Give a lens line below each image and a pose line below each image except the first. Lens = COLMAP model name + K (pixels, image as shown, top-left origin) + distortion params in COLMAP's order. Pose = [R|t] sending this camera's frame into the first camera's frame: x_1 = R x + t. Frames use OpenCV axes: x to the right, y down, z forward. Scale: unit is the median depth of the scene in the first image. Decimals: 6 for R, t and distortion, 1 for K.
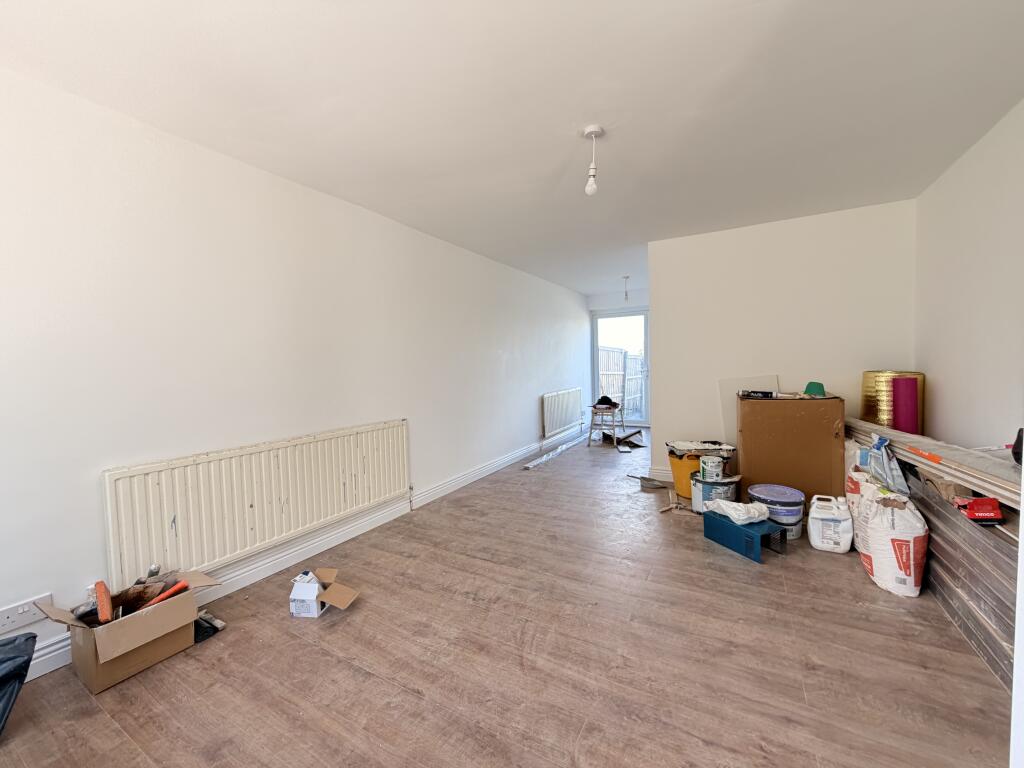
lens RADIAL K [[409.6, 0, 509.5], [0, 409.6, 383.5], [0, 0, 1]] dist [0.001186, 0.000562]
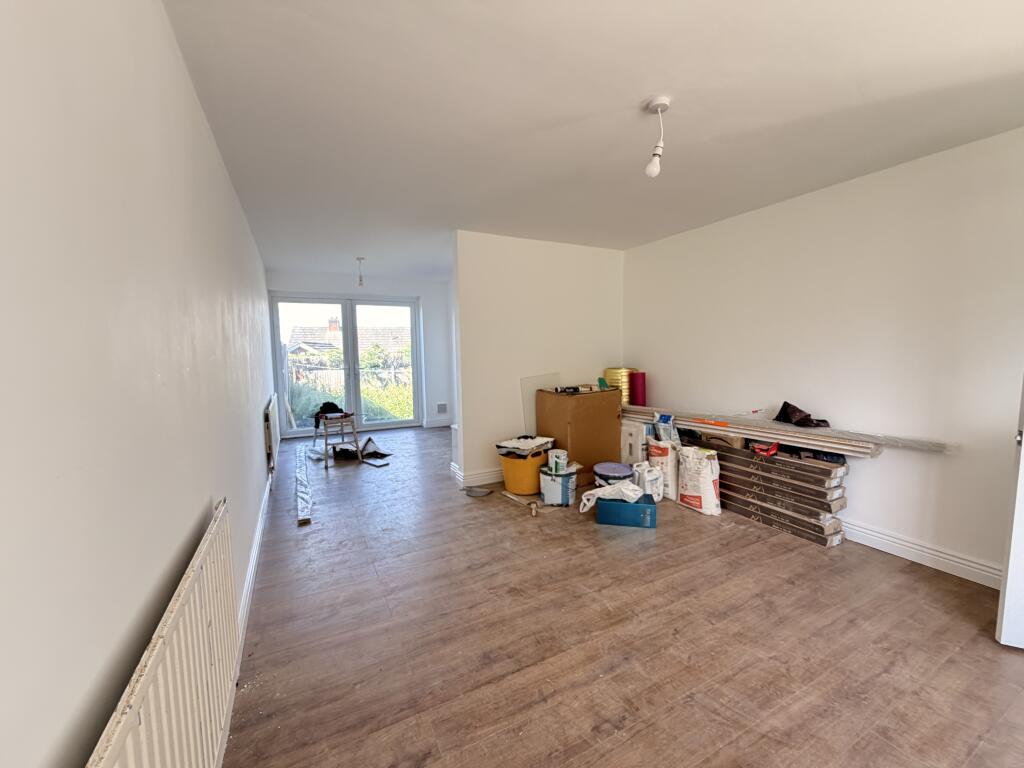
lens RADIAL K [[409.6, 0, 511.9], [0, 409.6, 383.4], [0, 0, 1]] dist [0.001186, 0.000562]
pose [[0.542302, -0.052122, 0.838565, -0.541214], [0.037367, 0.998583, 0.037902, -0.049690], [-0.839352, 0.010780, 0.543481, 0.590331]]
